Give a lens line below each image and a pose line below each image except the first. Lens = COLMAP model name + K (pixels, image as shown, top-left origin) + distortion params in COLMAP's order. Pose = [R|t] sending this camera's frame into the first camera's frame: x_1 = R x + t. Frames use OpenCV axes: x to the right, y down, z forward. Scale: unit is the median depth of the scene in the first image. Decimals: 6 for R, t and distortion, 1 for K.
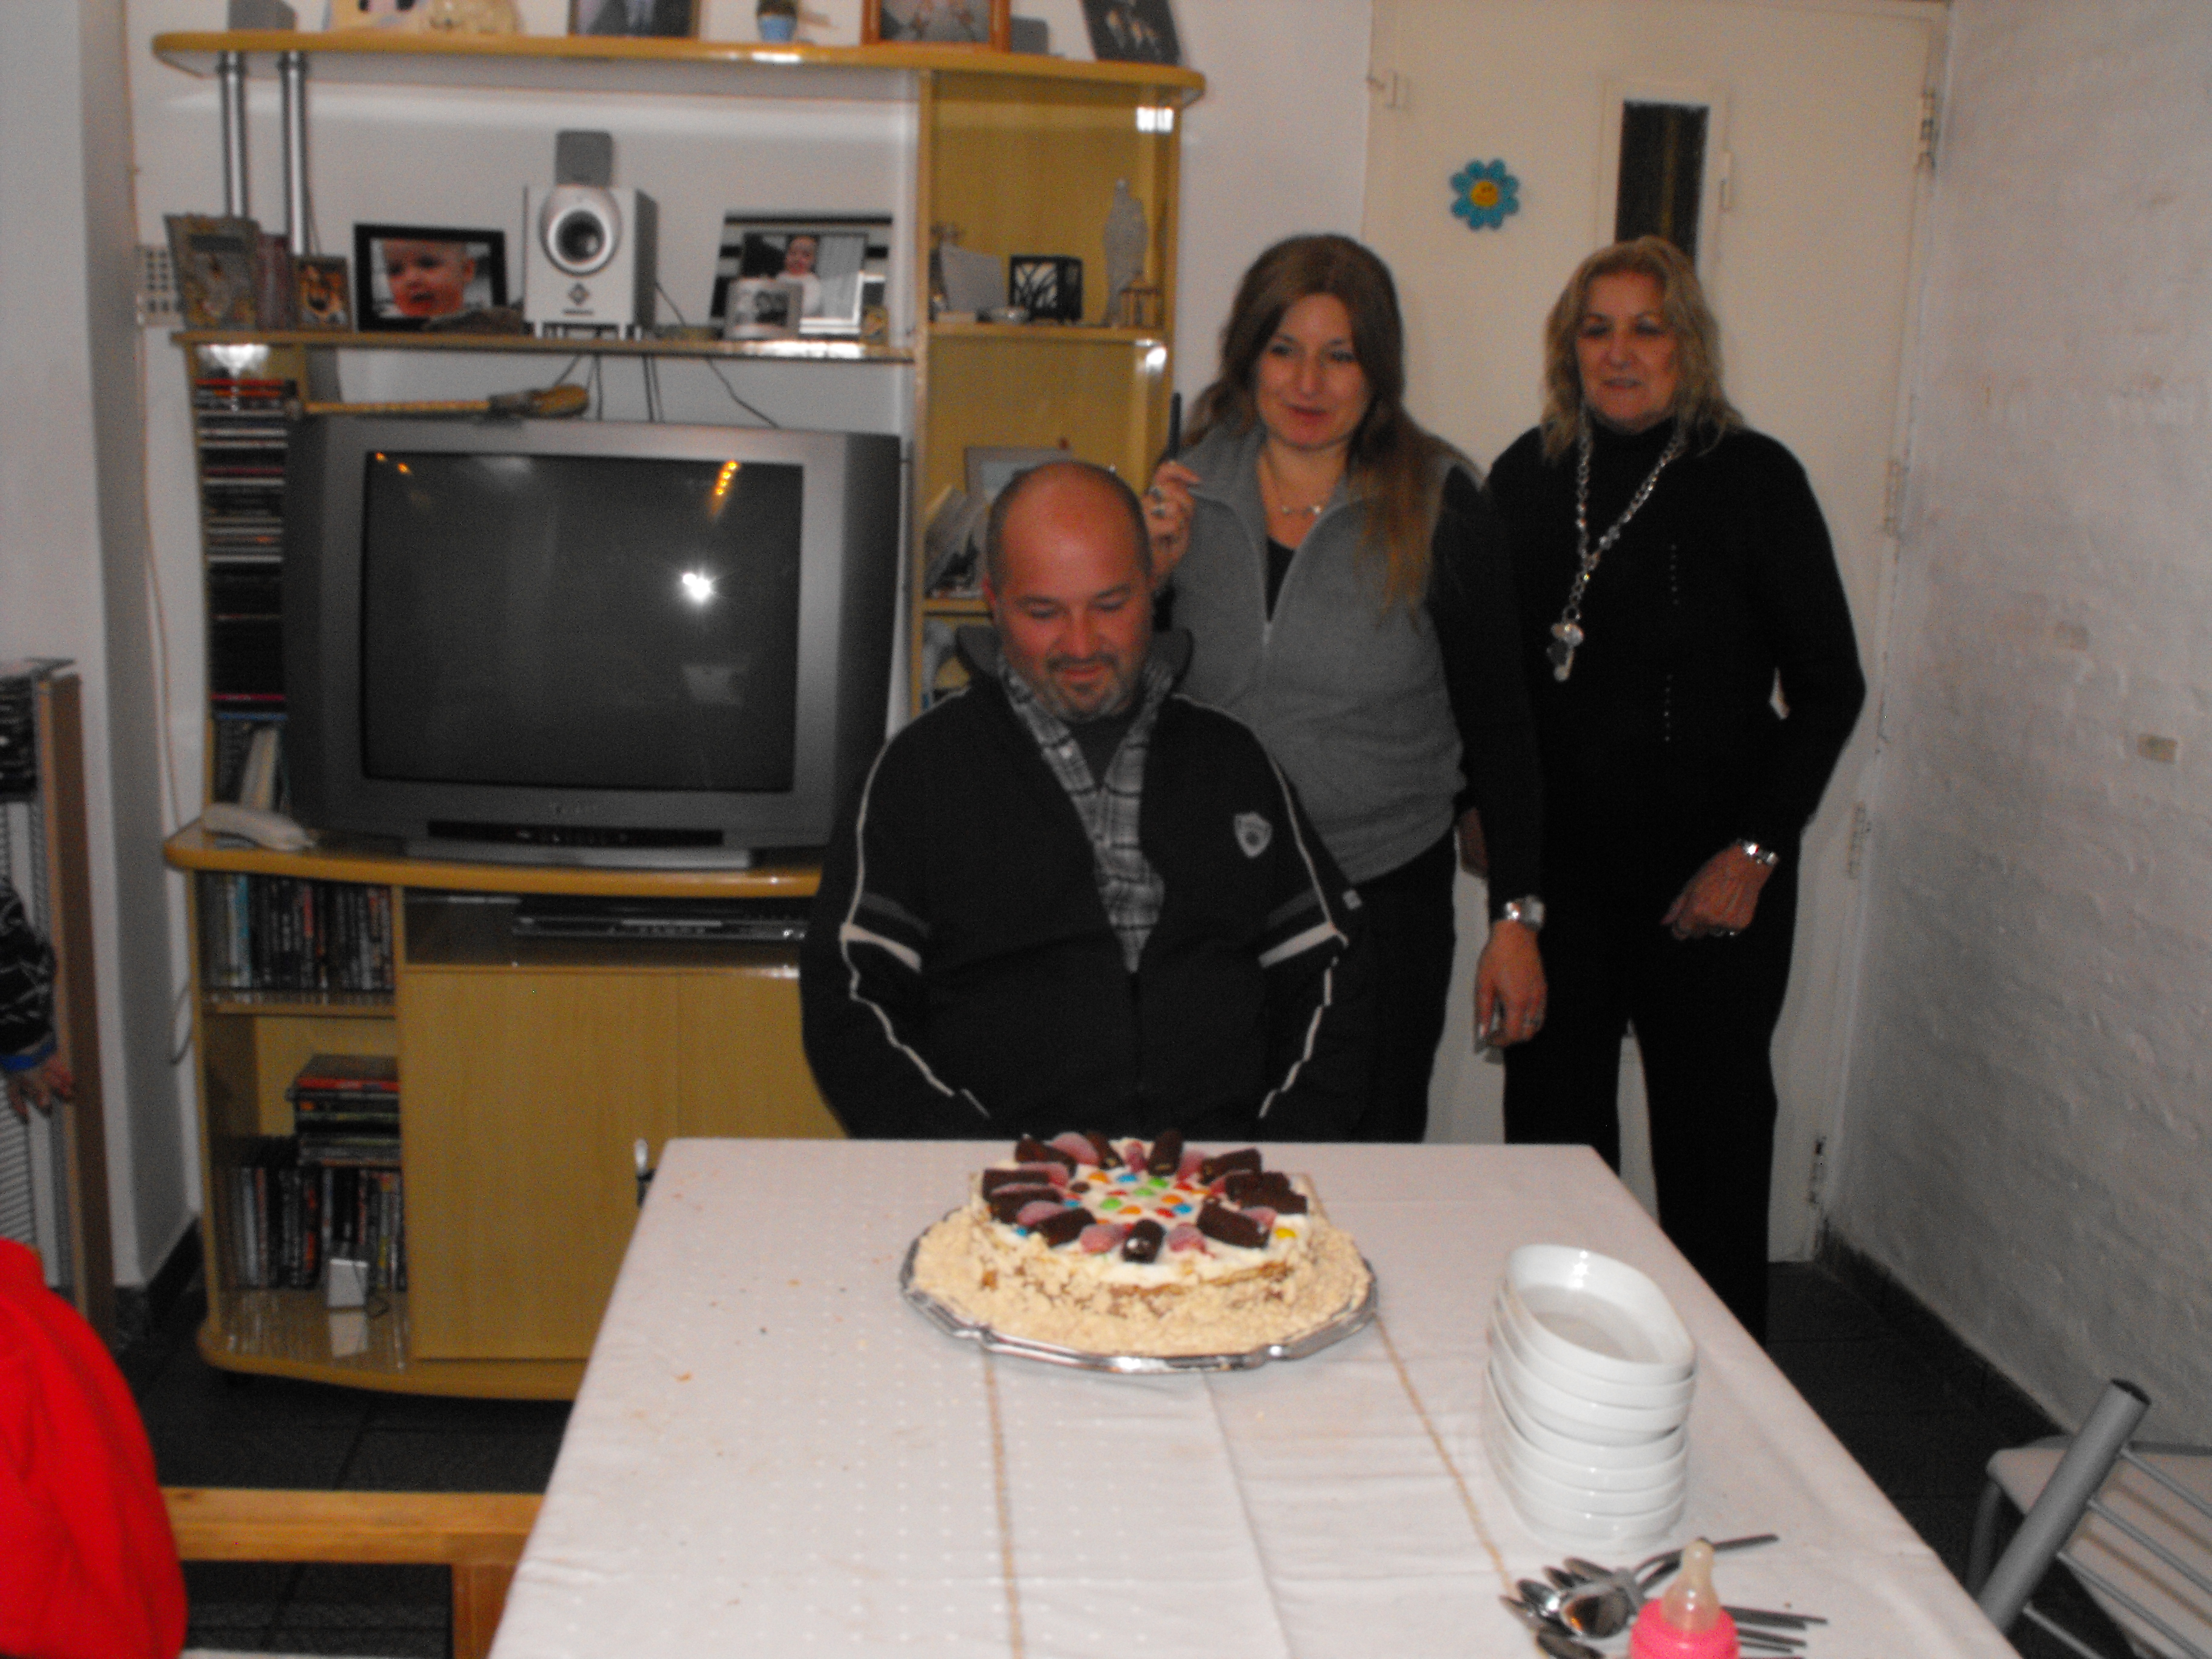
lens RADIAL K [[2199.6, 0, 1069.9], [0, 2199.6, 790.8], [0, 0, 1]] dist [-0.213091, 0.256300]
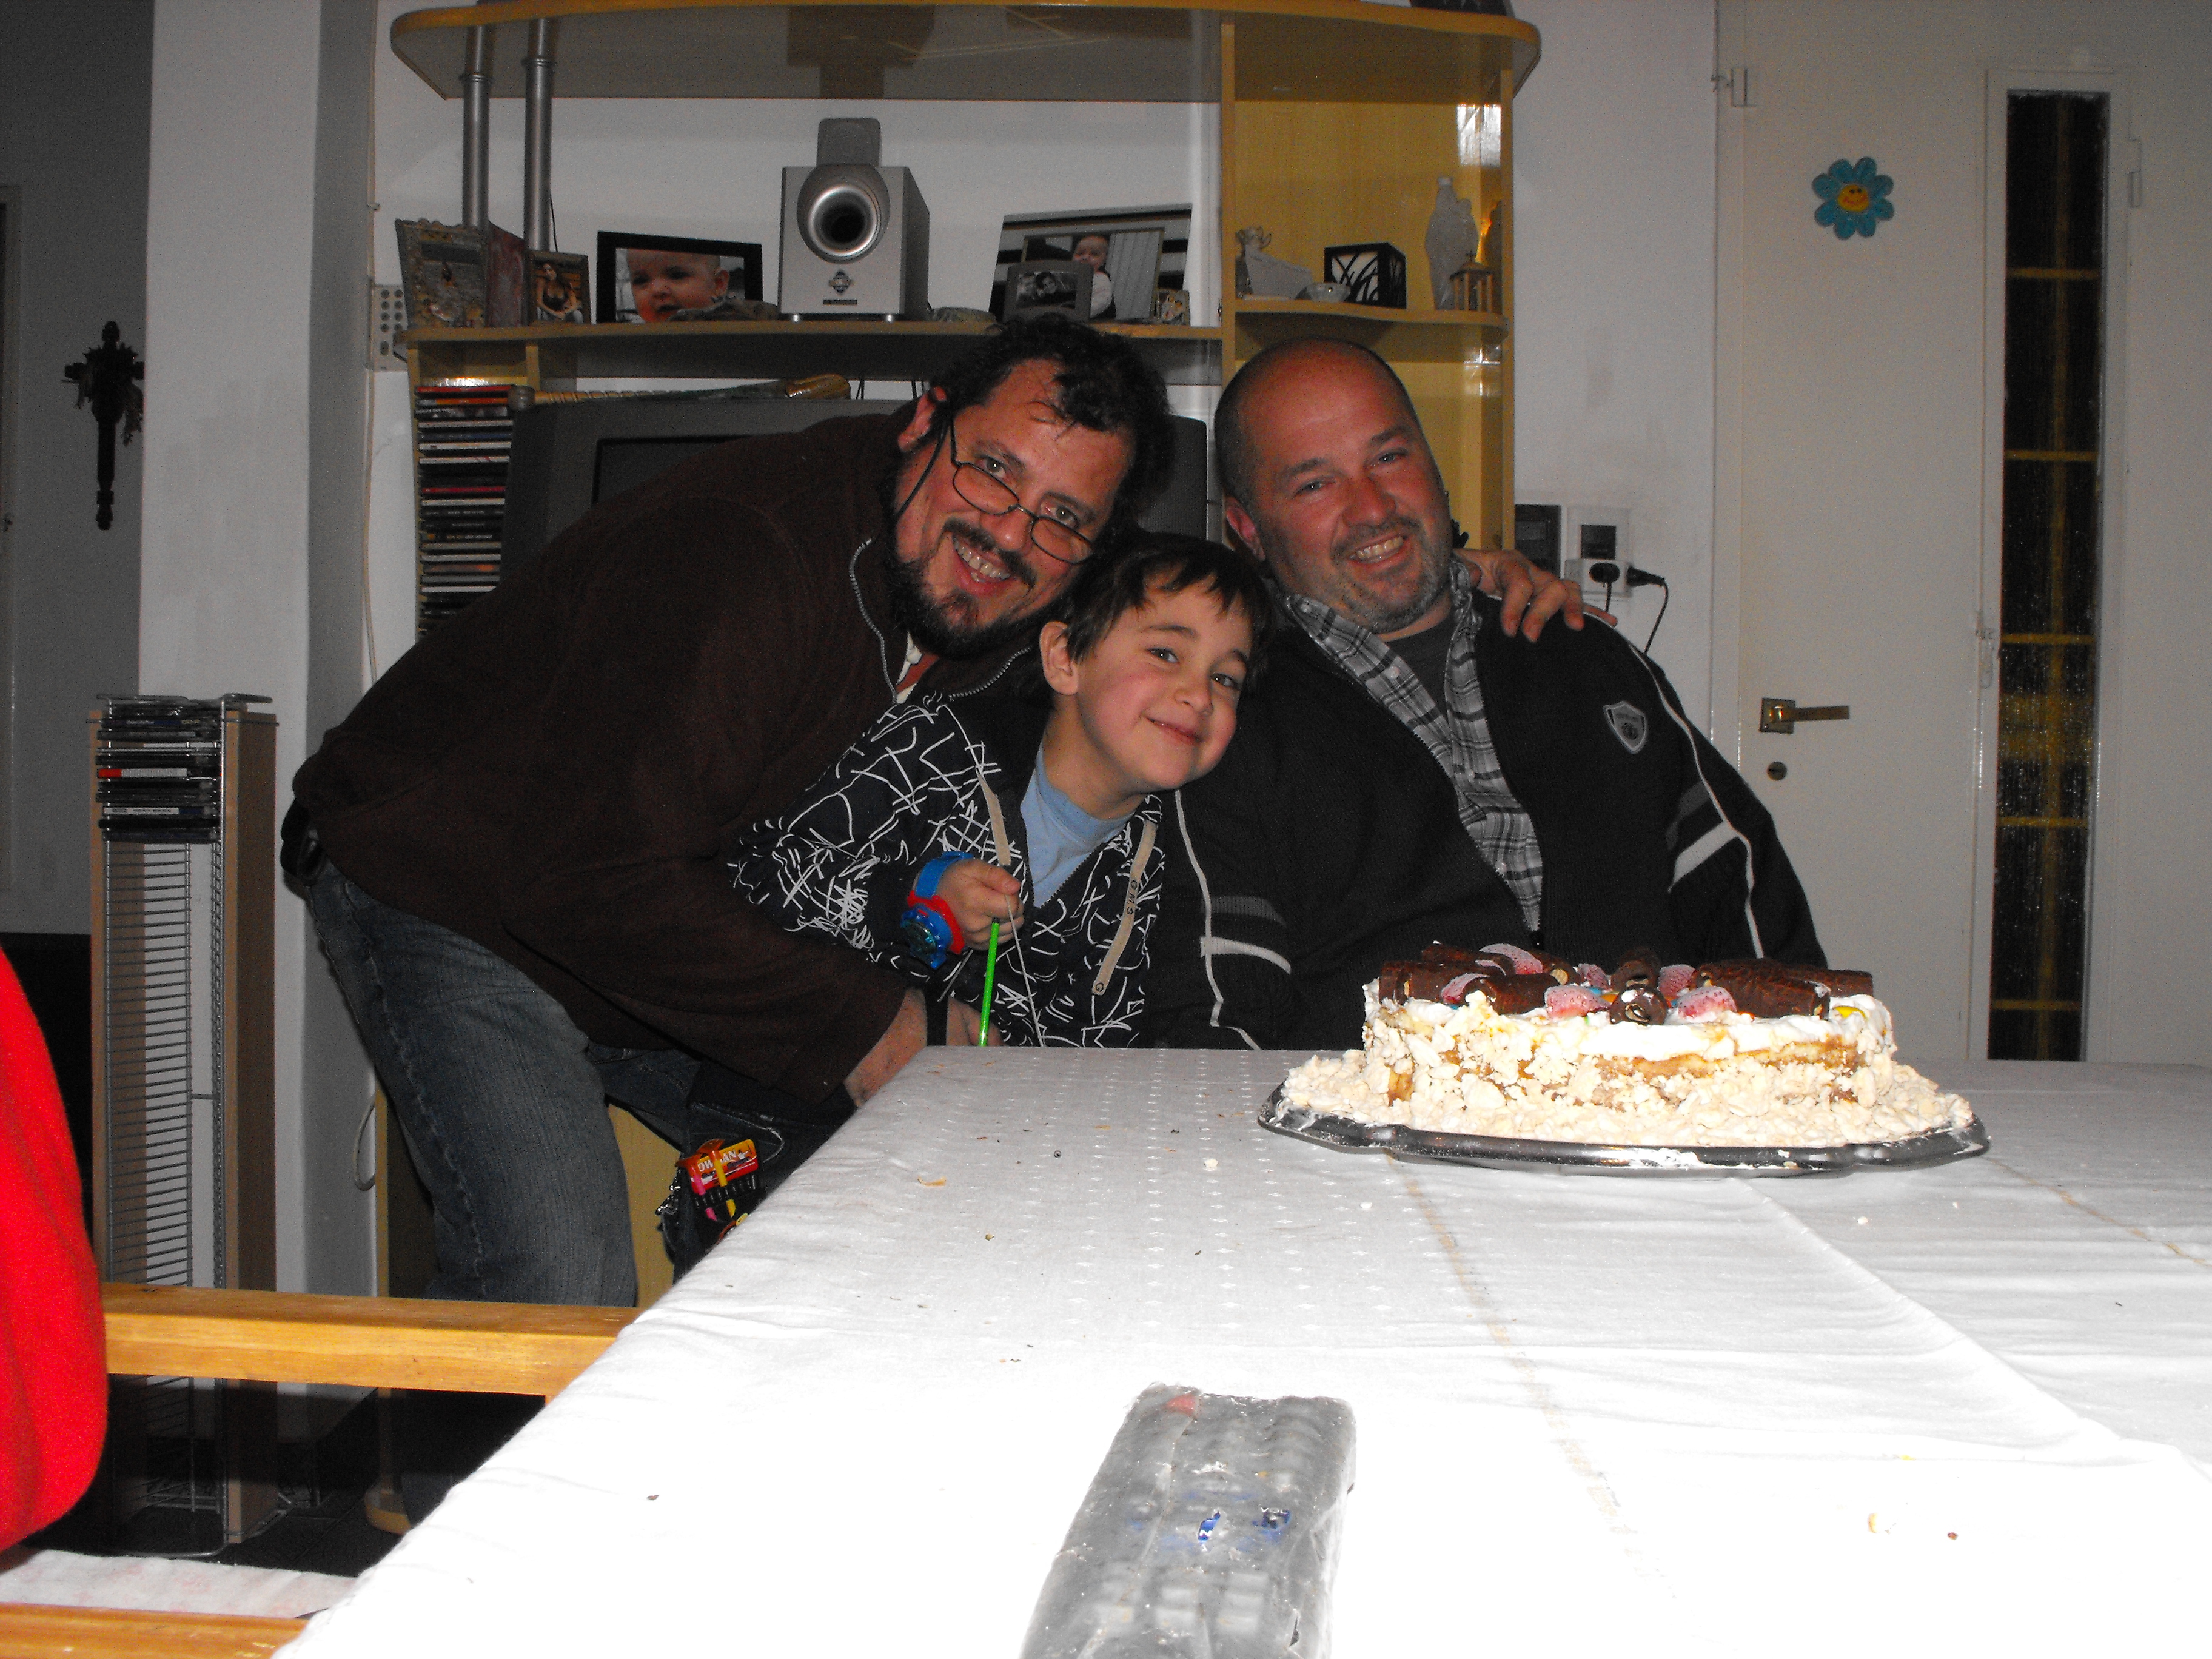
lens RADIAL K [[2182.5, 0, 1066.9], [0, 2182.5, 815.6], [0, 0, 1]] dist [-0.219771, 0.250516]
pose [[0.992437, -0.015247, -0.121805, -0.029732], [-0.005617, 0.985577, -0.169135, 0.134914], [0.122627, 0.168540, 0.978037, 0.177013]]
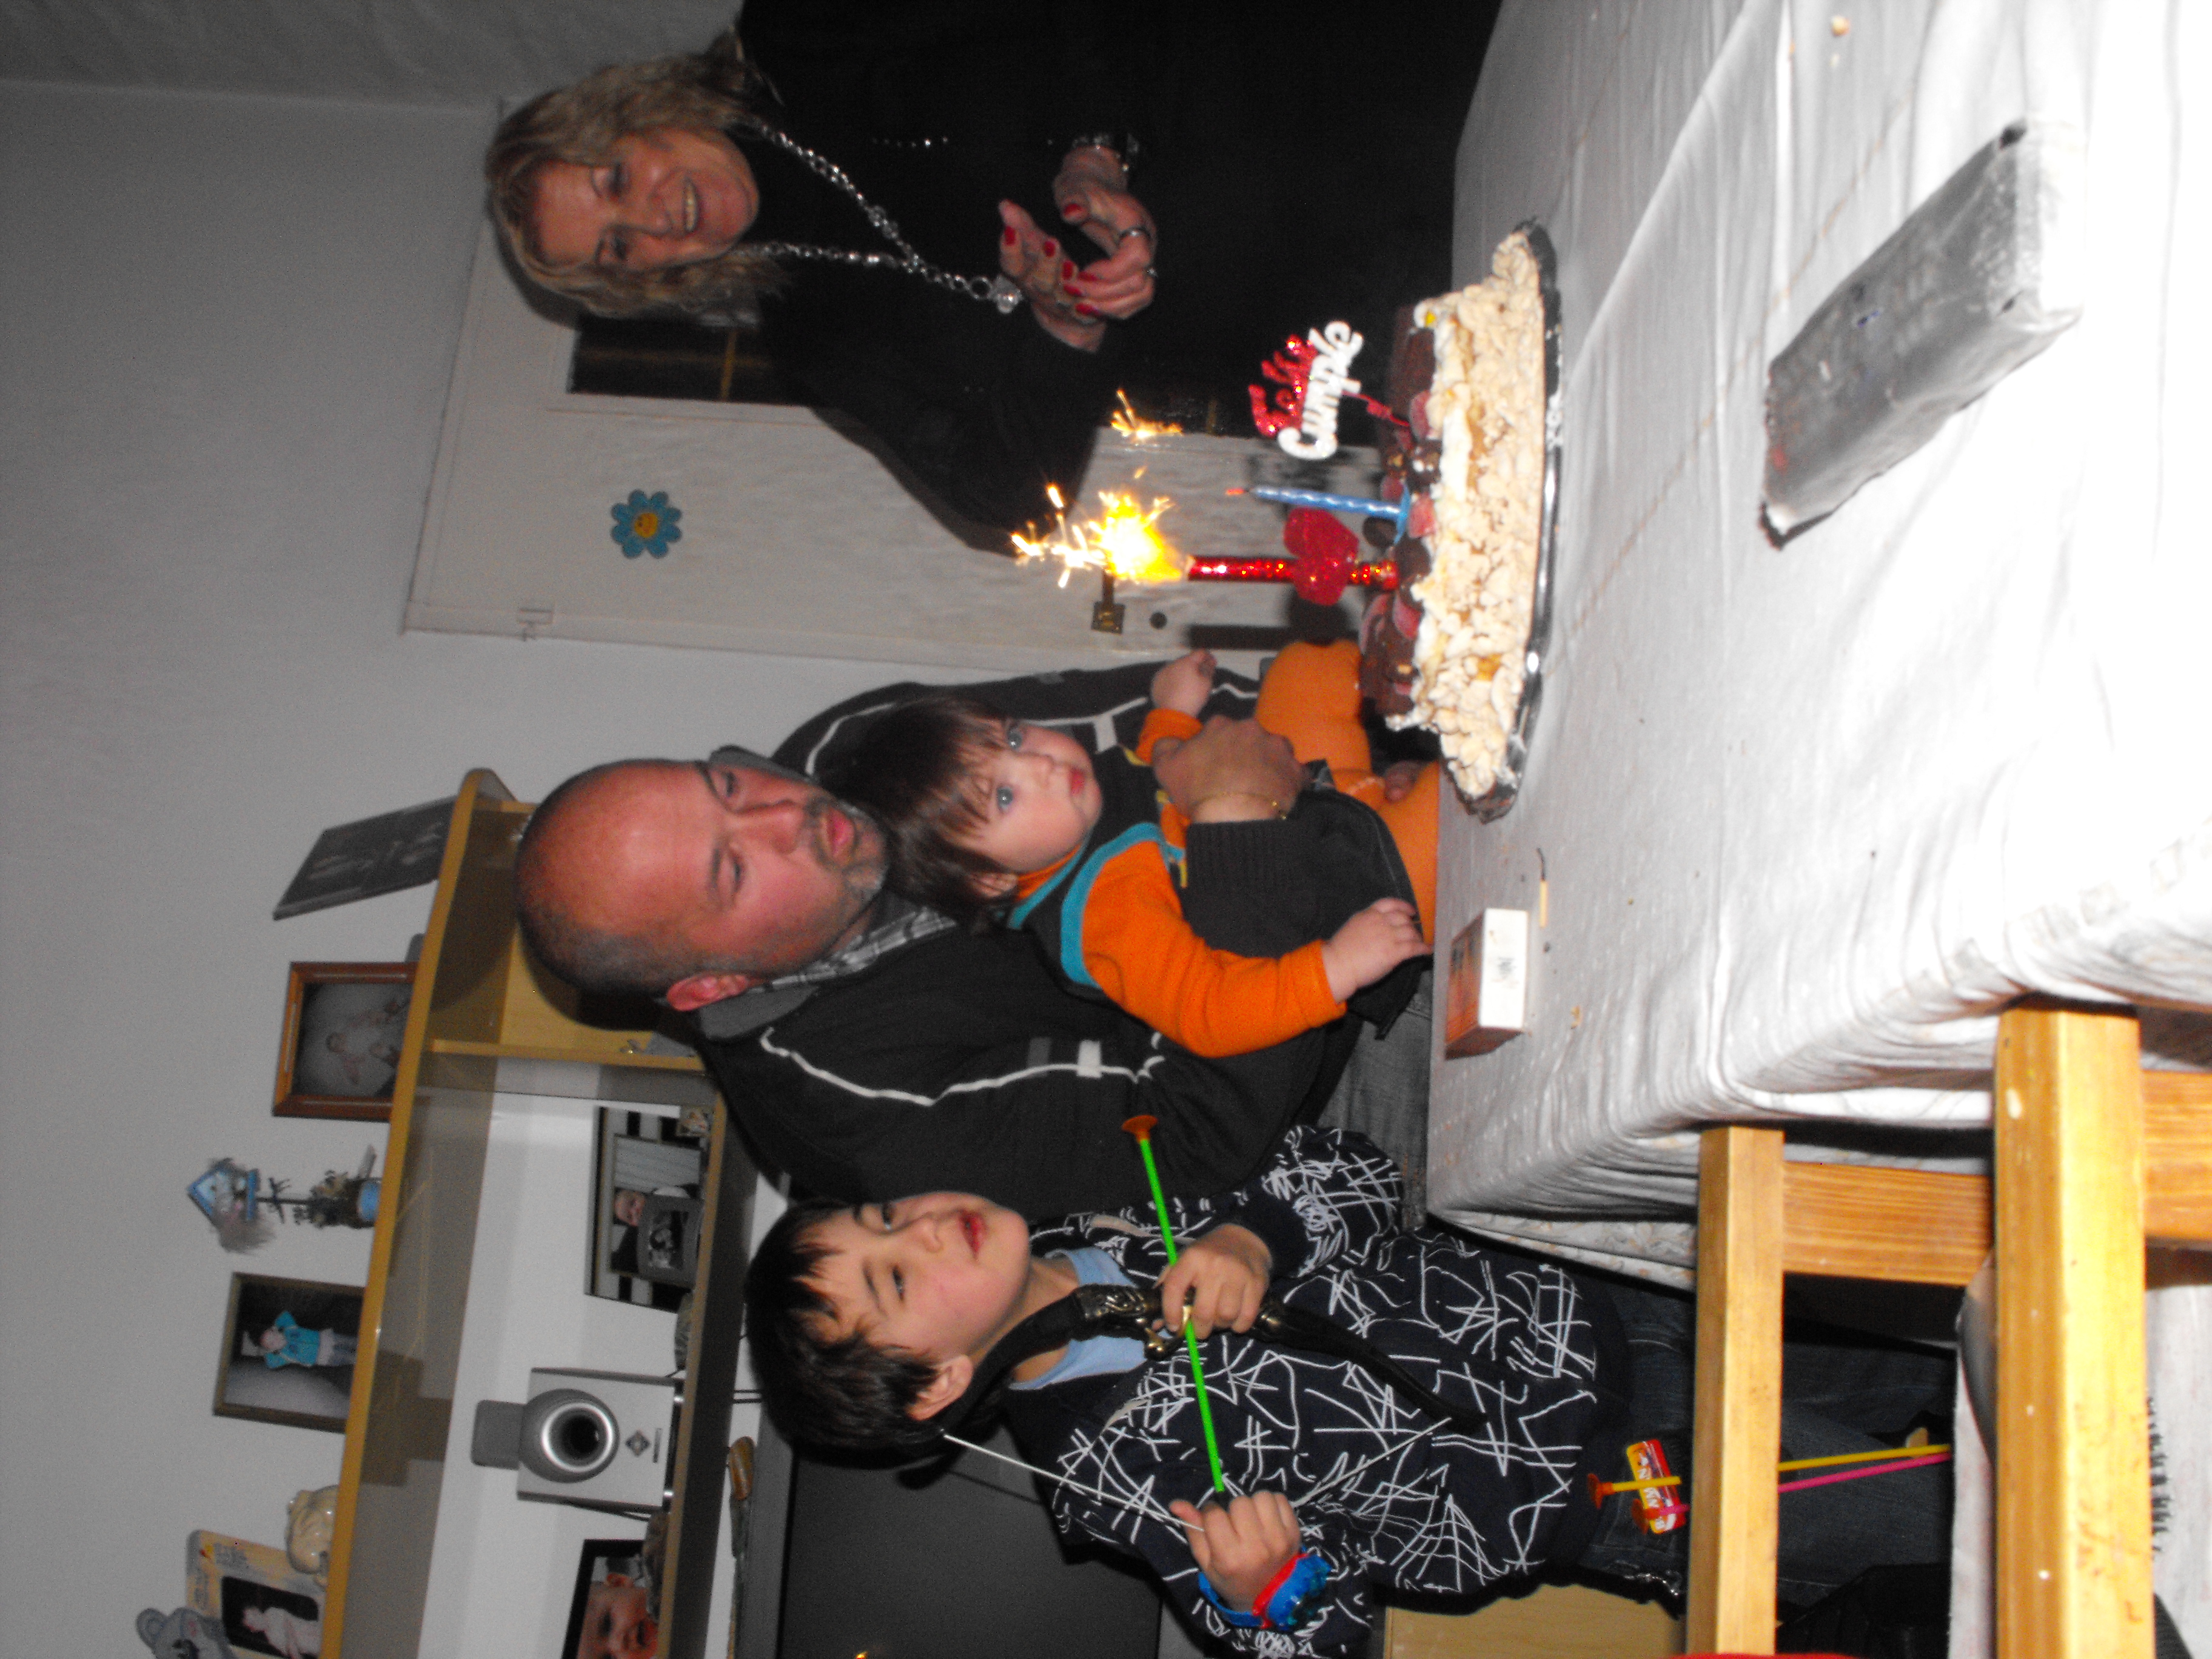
lens RADIAL K [[2198.7, 0, 1048.6], [0, 2198.7, 823.1], [0, 0, 1]] dist [-0.211196, 0.261260]
pose [[0.040422, -0.982676, 0.180872, -0.126745], [0.978068, 0.001897, -0.208277, 0.123326], [0.204325, 0.185324, 0.961200, 0.120020]]
